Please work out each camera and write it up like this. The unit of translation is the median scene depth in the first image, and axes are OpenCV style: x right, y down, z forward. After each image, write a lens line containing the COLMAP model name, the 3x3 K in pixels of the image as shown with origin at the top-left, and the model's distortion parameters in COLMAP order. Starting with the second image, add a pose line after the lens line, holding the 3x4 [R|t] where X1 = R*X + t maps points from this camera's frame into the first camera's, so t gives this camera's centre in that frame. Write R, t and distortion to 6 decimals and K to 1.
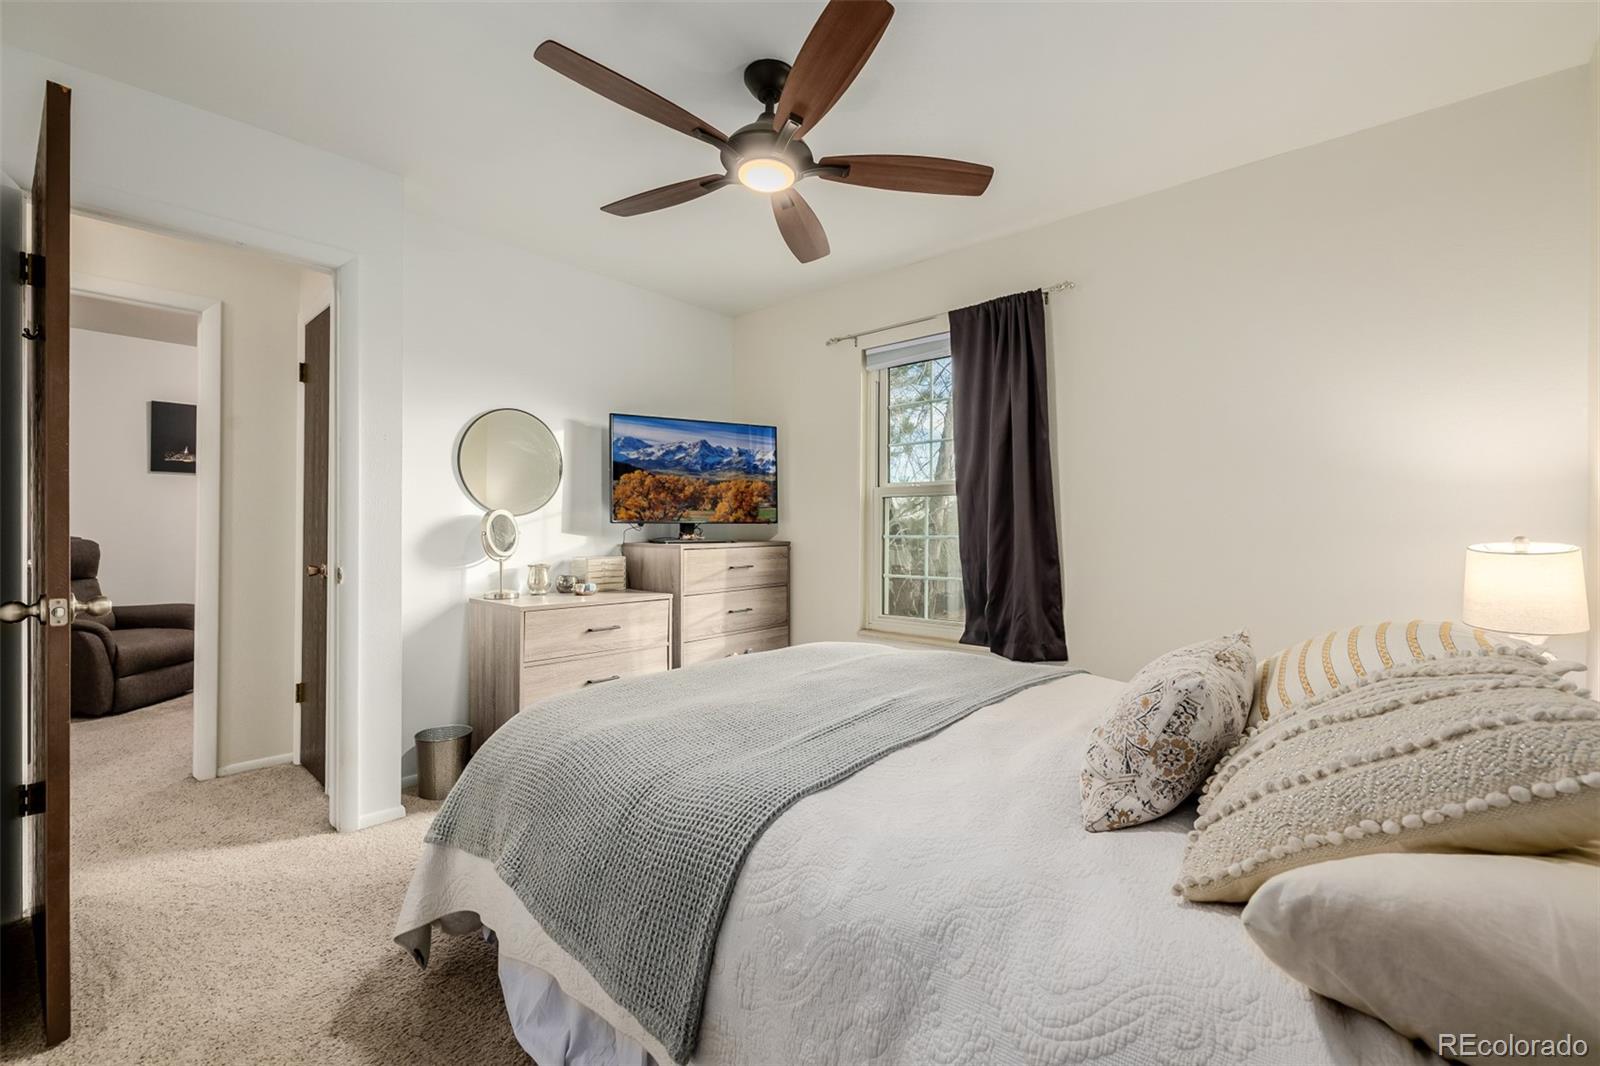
lens RADIAL K [[679.3, 0, 785.4], [0, 679.3, 534.2], [0, 0, 1]] dist [-0.003236, -0.000582]
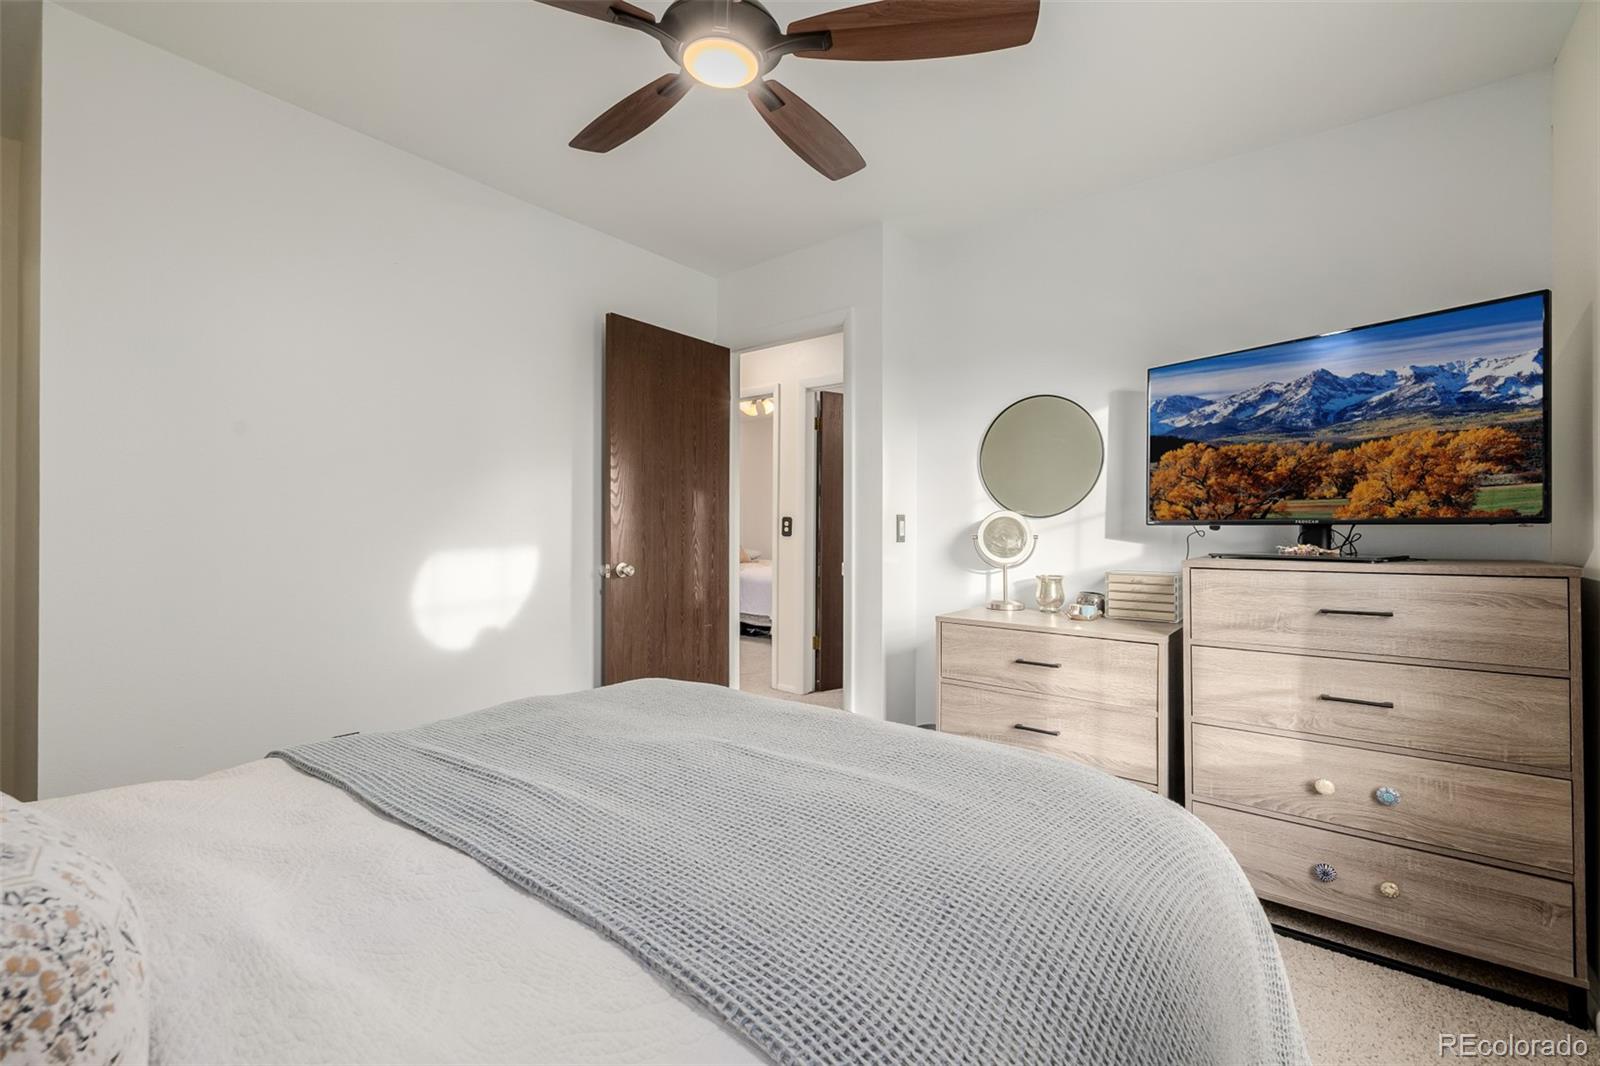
lens RADIAL K [[679.3, 0, 812.2], [0, 679.3, 507.9], [0, 0, 1]] dist [-0.003236, -0.000582]
pose [[0.101233, -0.044765, -0.993855, 0.377412], [-0.030580, 0.998375, -0.048083, 0.010070], [0.994393, 0.035260, 0.099699, 0.552871]]
